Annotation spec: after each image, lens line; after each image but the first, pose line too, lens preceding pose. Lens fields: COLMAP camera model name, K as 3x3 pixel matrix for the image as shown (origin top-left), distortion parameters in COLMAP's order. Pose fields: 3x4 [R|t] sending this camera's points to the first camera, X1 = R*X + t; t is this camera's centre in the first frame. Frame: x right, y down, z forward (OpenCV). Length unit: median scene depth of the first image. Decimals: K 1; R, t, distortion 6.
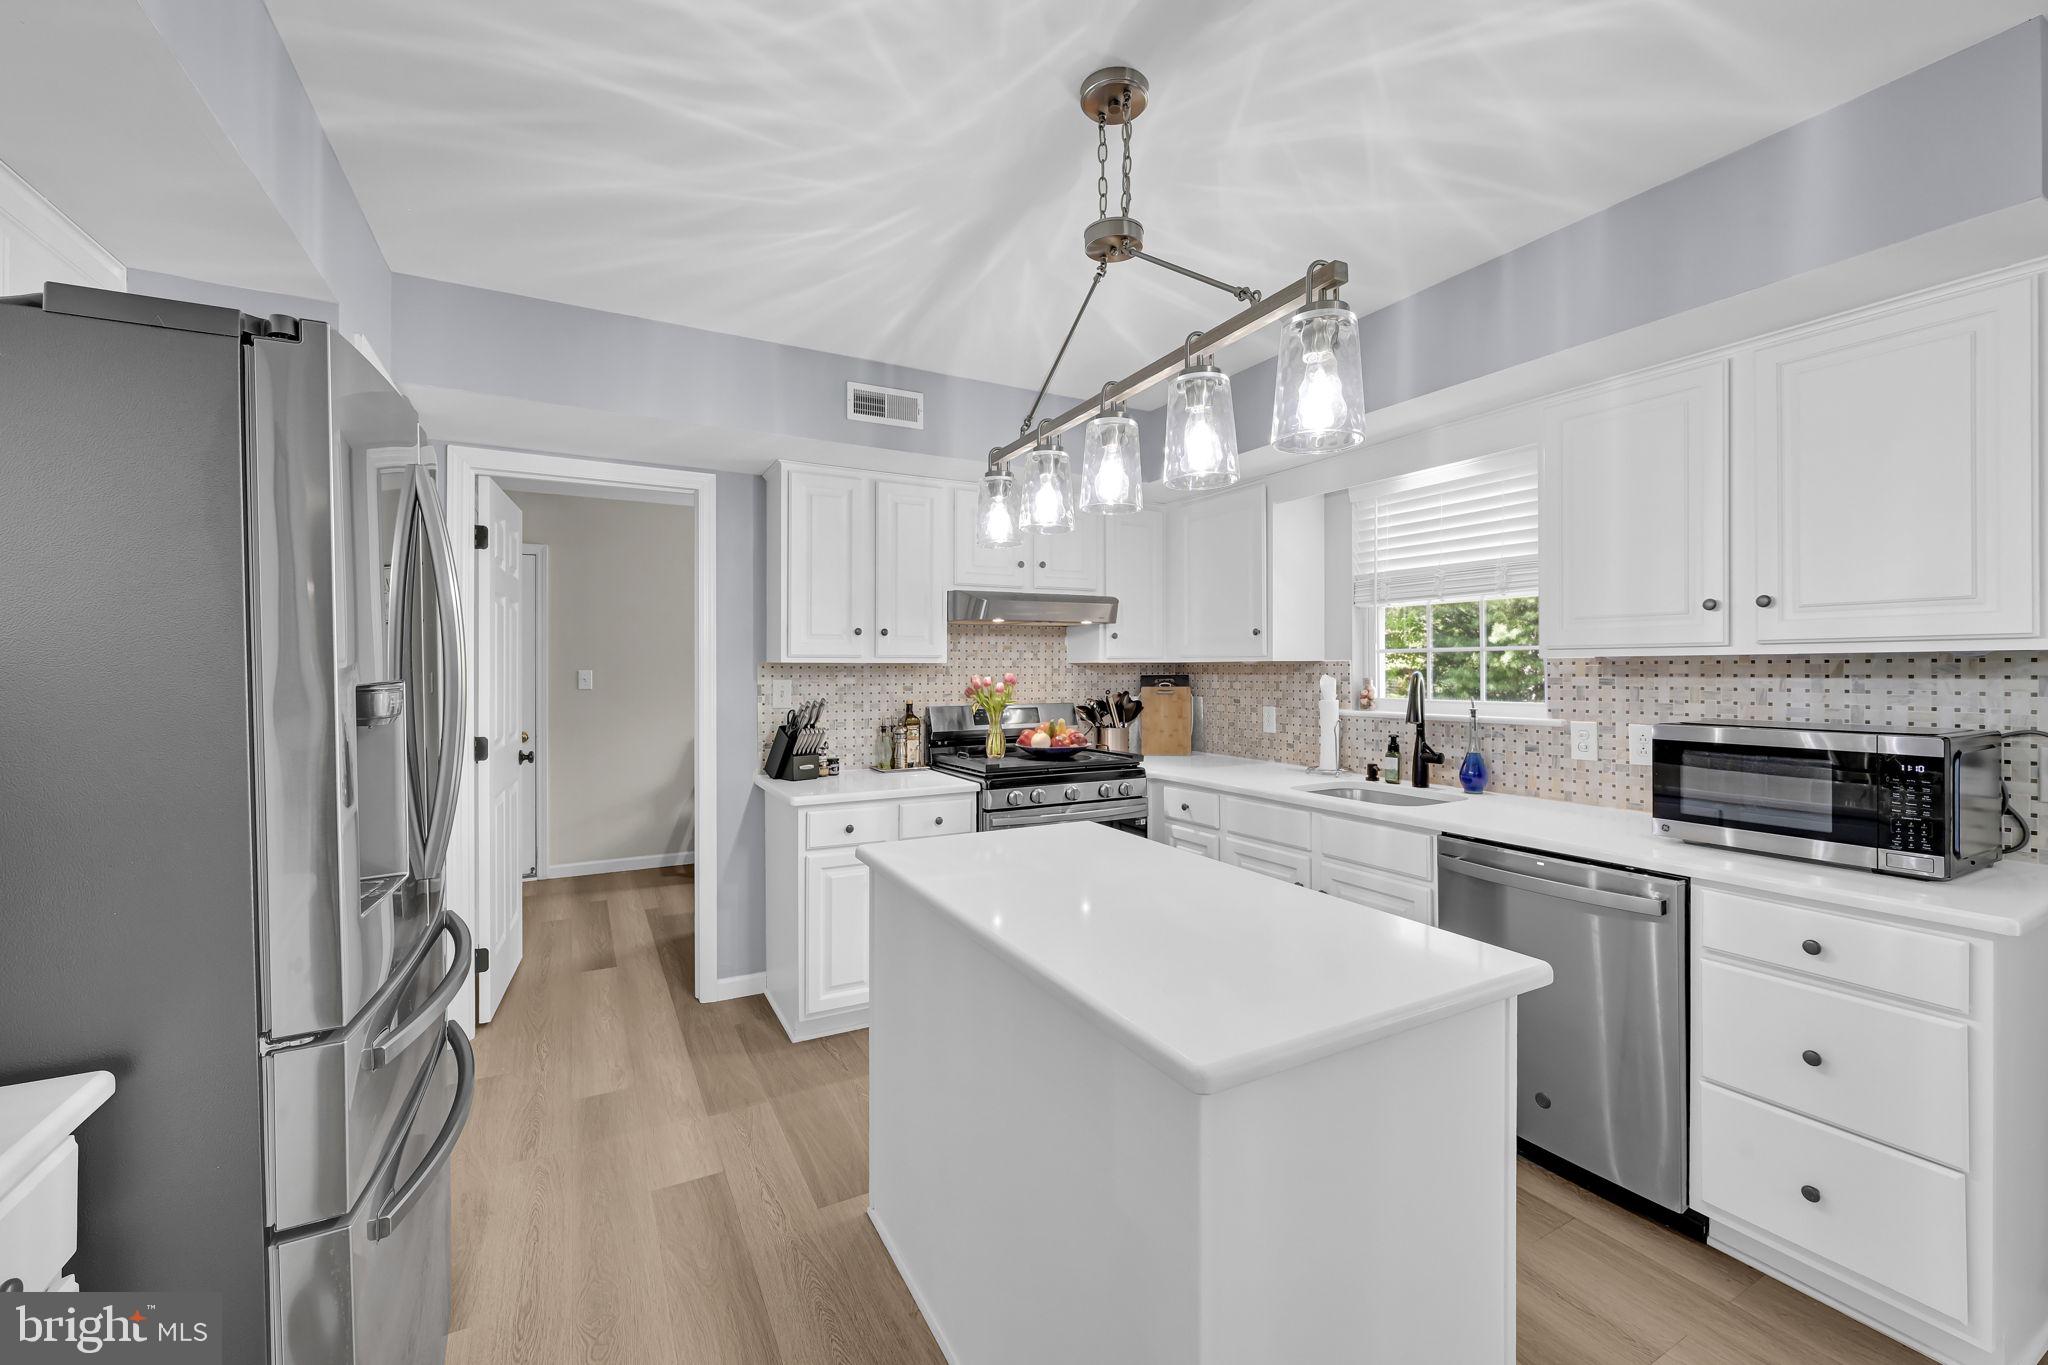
lens RADIAL K [[823.7, 0, 1027.2], [0, 823.7, 664.1], [0, 0, 1]] dist [-0.002014, 0.000215]
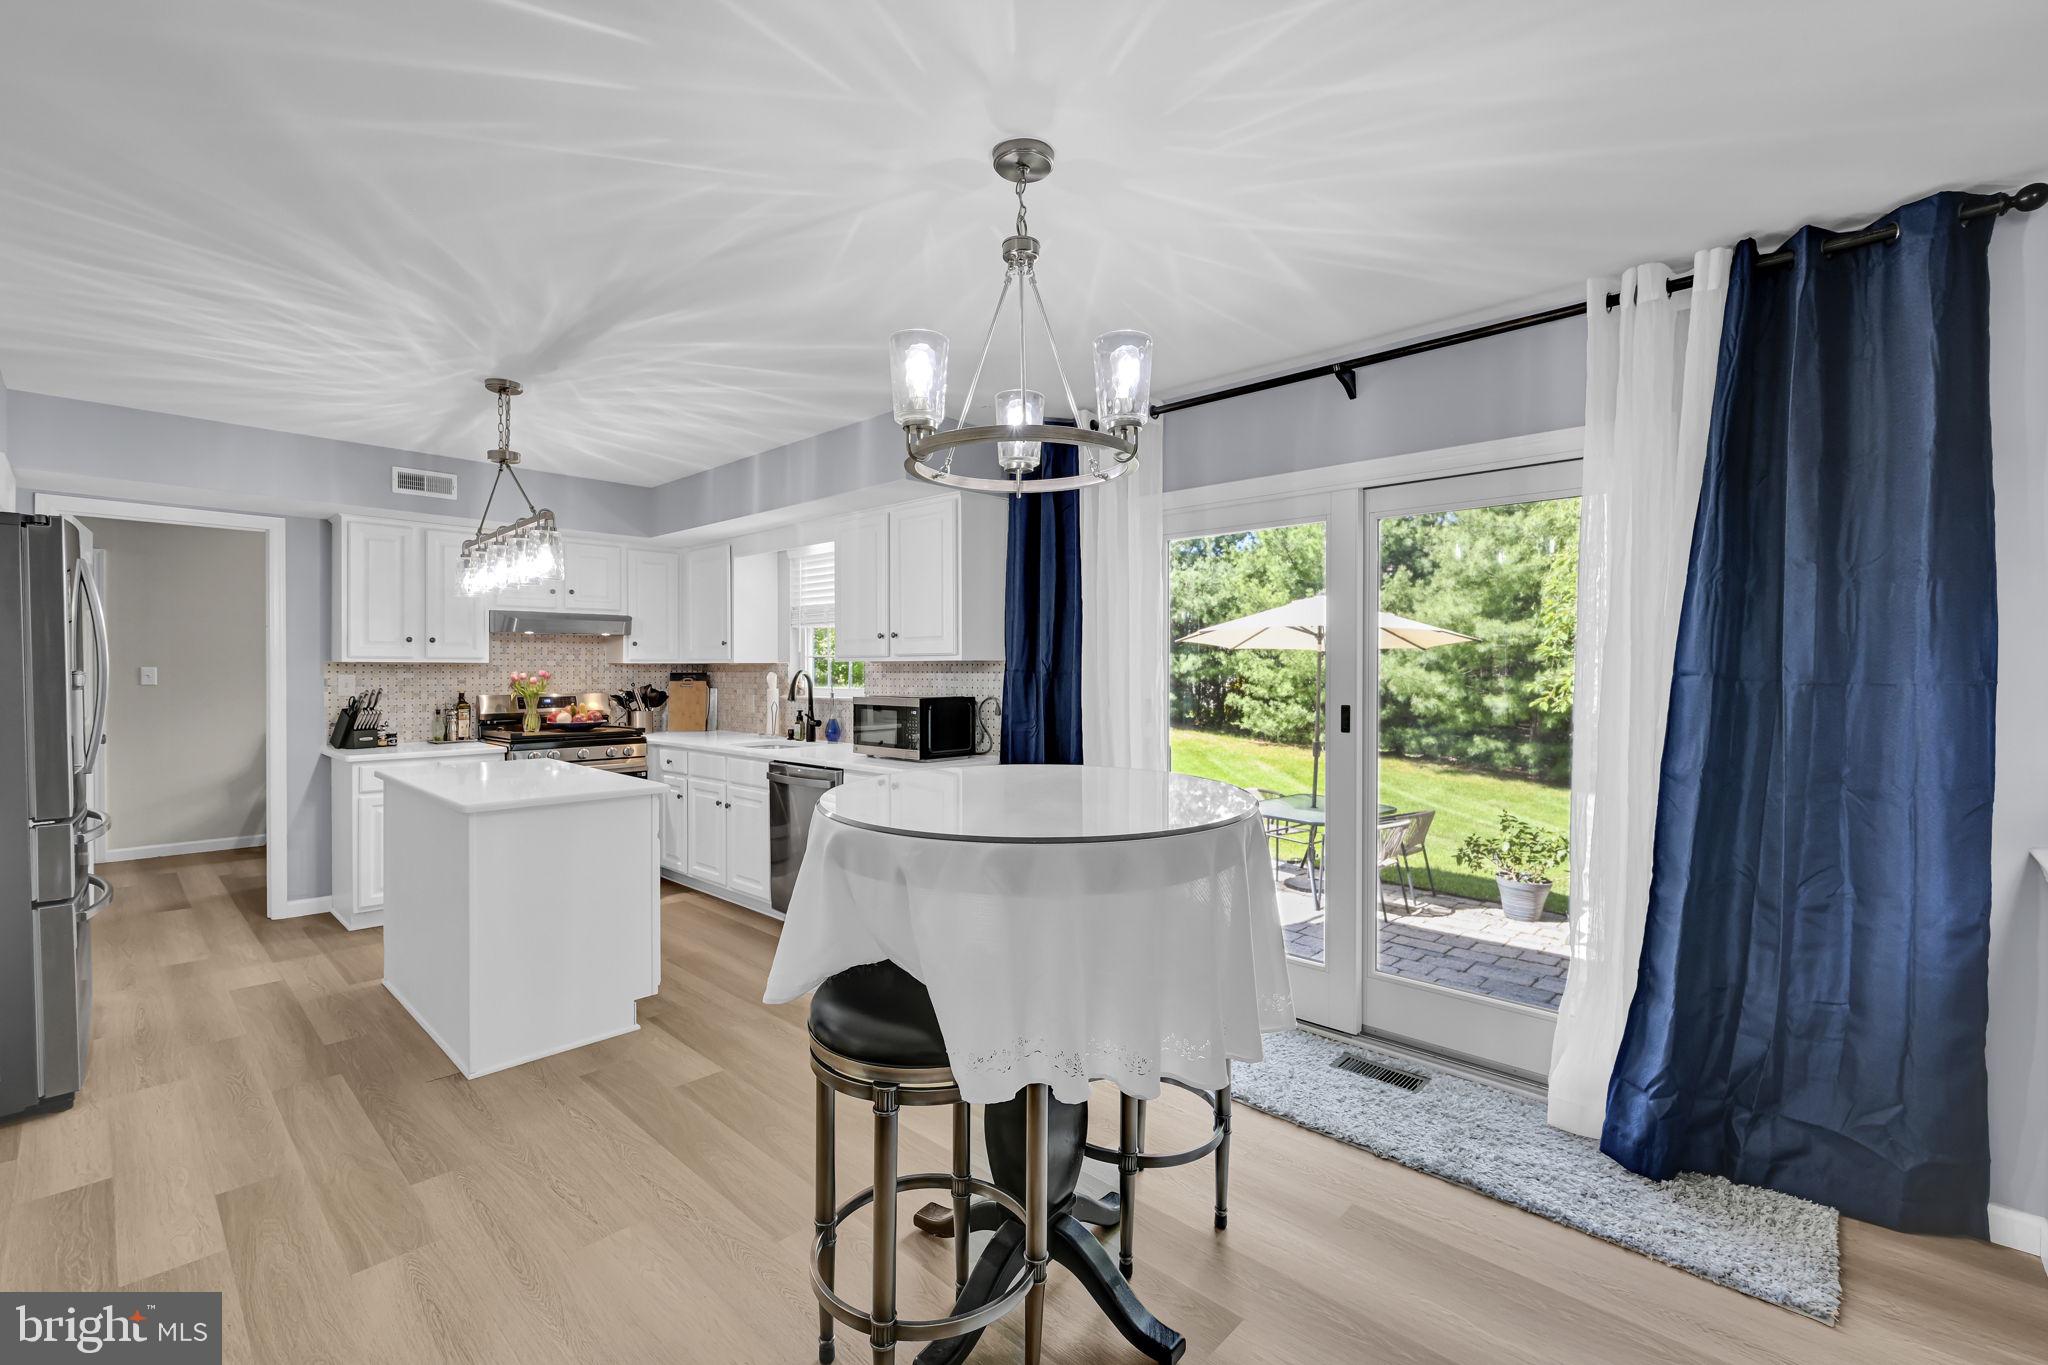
lens RADIAL K [[887.9, 0, 1019.0], [0, 887.9, 675.2], [0, 0, 1]] dist [-0.000631, -0.000008]
pose [[0.953363, 0.002543, 0.301815, 0.306183], [-0.005760, 0.999936, 0.009772, -0.000144], [-0.301771, -0.011055, 0.953316, -0.693833]]
